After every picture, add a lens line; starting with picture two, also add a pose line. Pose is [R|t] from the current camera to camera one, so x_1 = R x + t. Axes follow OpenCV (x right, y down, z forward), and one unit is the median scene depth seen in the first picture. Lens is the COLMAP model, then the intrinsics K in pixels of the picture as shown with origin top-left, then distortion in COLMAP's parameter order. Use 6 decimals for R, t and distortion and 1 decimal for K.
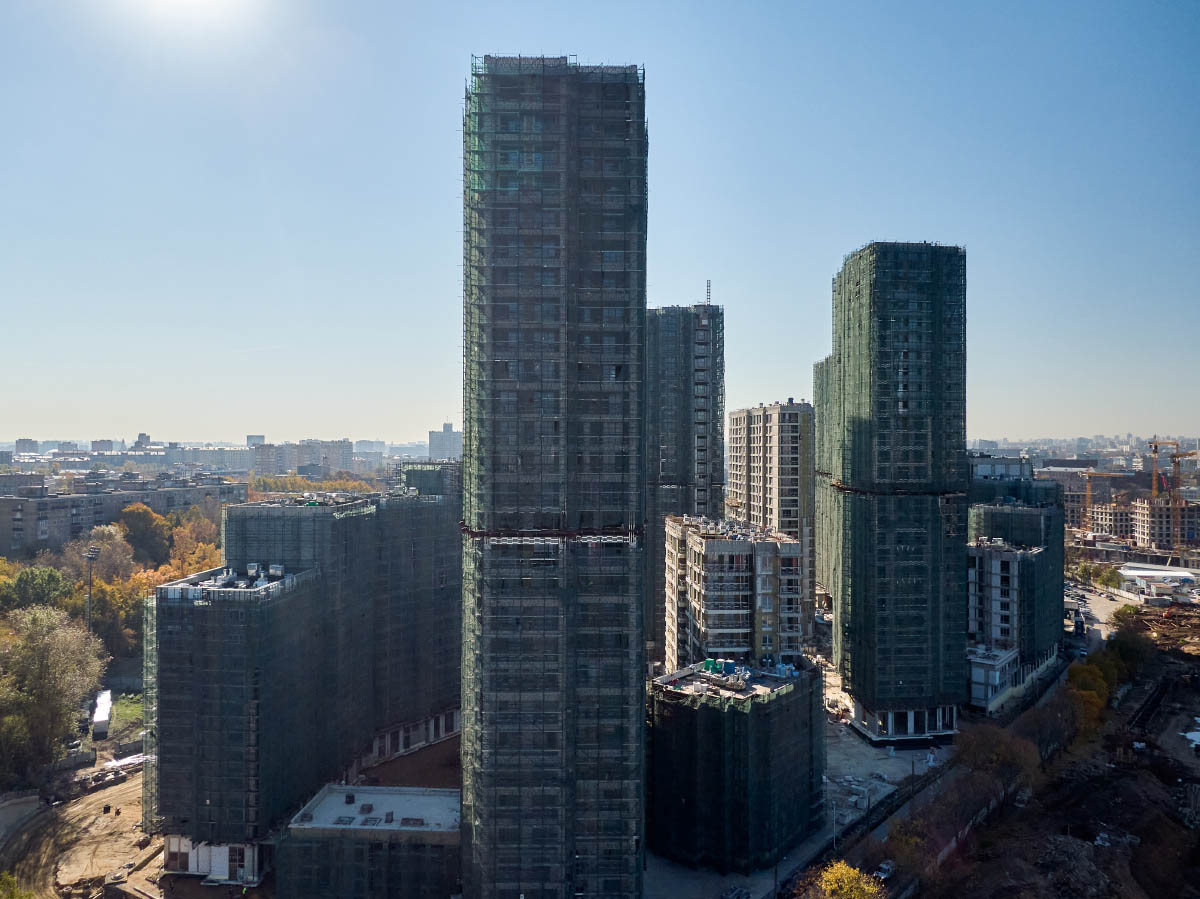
lens RADIAL K [[852.0, 0, 602.7], [0, 852.0, 450.6], [0, 0, 1]] dist [0.015532, -0.019017]
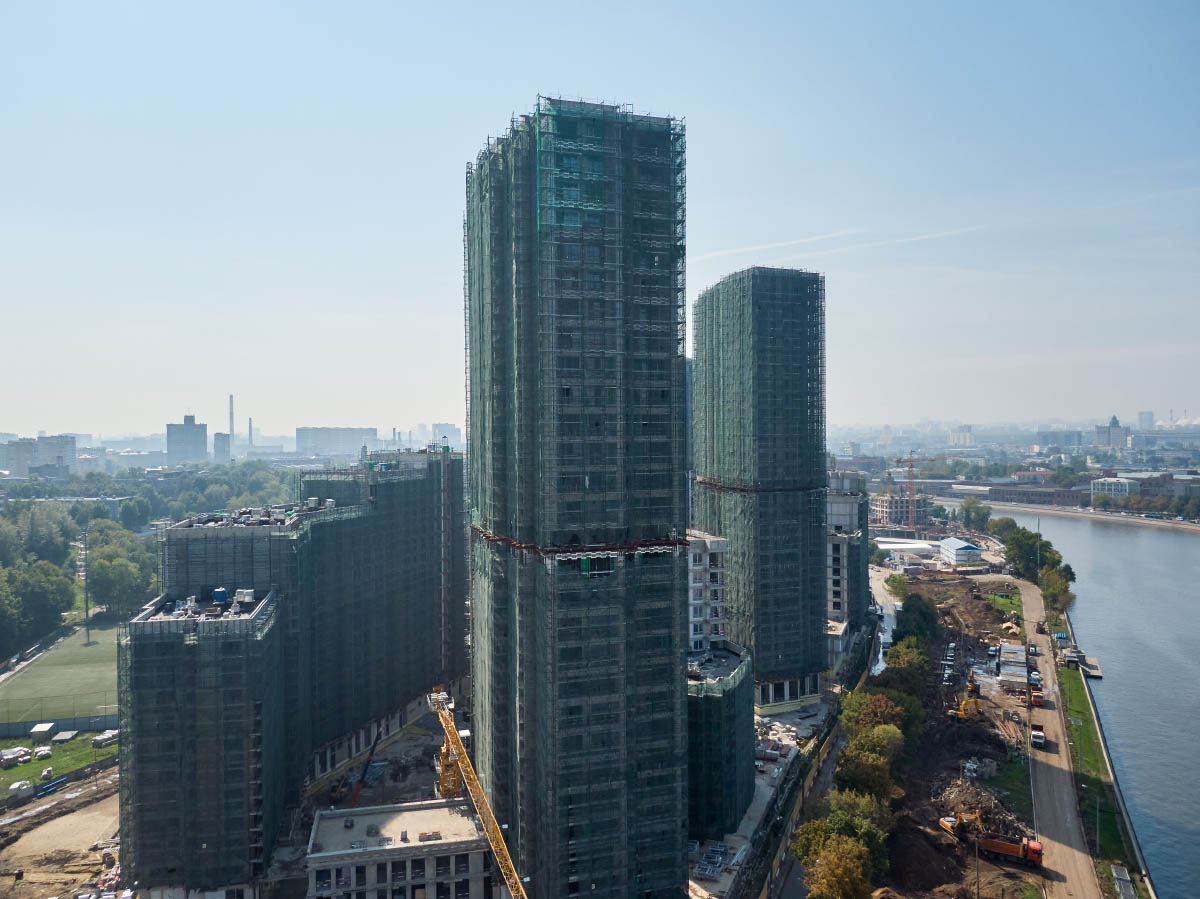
lens RADIAL K [[852.0, 0, 601.4], [0, 852.0, 448.9], [0, 0, 1]] dist [0.015532, -0.019017]
pose [[0.958313, -0.015115, 0.285320, -0.300528], [0.012096, 0.999851, 0.012338, -0.032389], [-0.285464, -0.008372, 0.958353, -0.022993]]
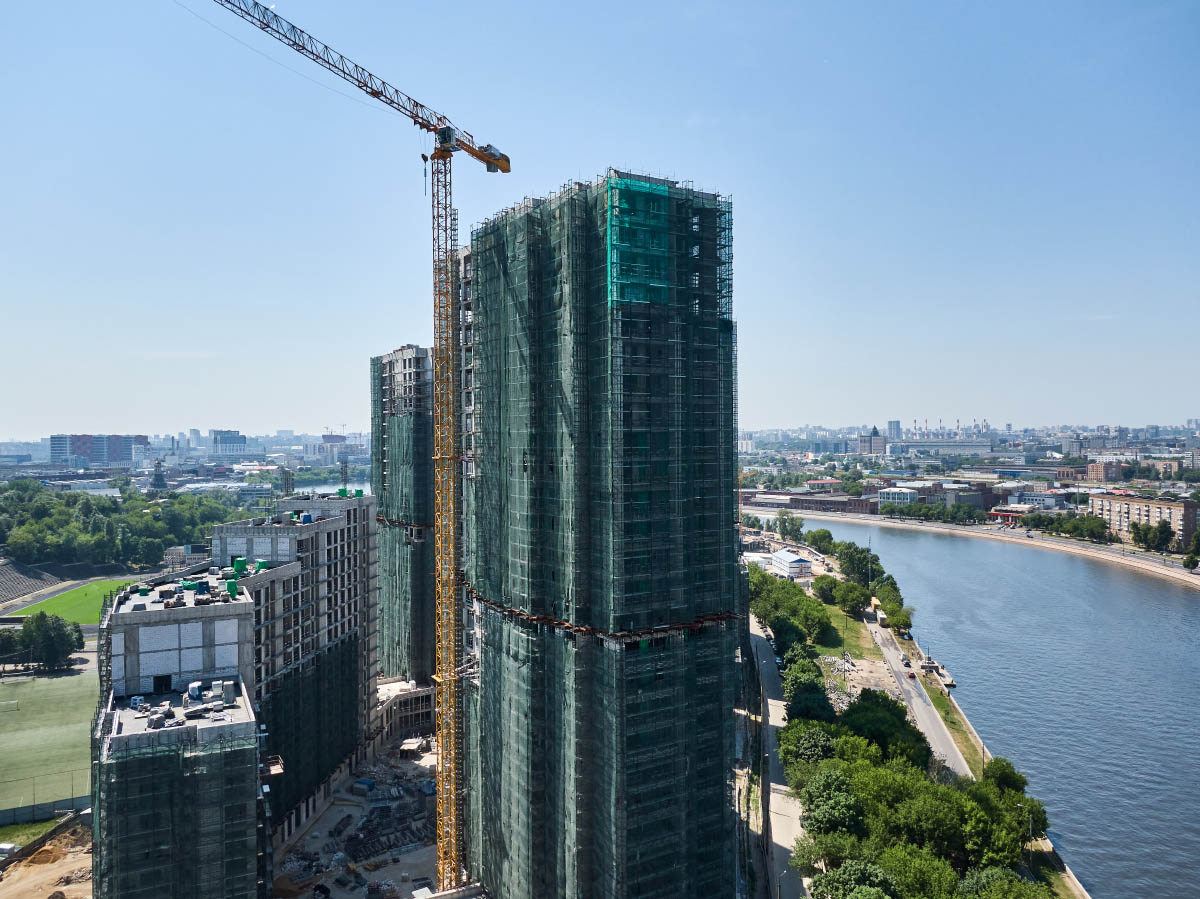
lens RADIAL K [[852.0, 0, 600.6], [0, 852.0, 446.5], [0, 0, 1]] dist [0.015532, -0.019017]
pose [[0.864915, -0.012935, 0.501752, -0.530228], [0.012191, 0.999914, 0.004763, -0.105730], [-0.501771, 0.001998, 0.864998, 0.097854]]
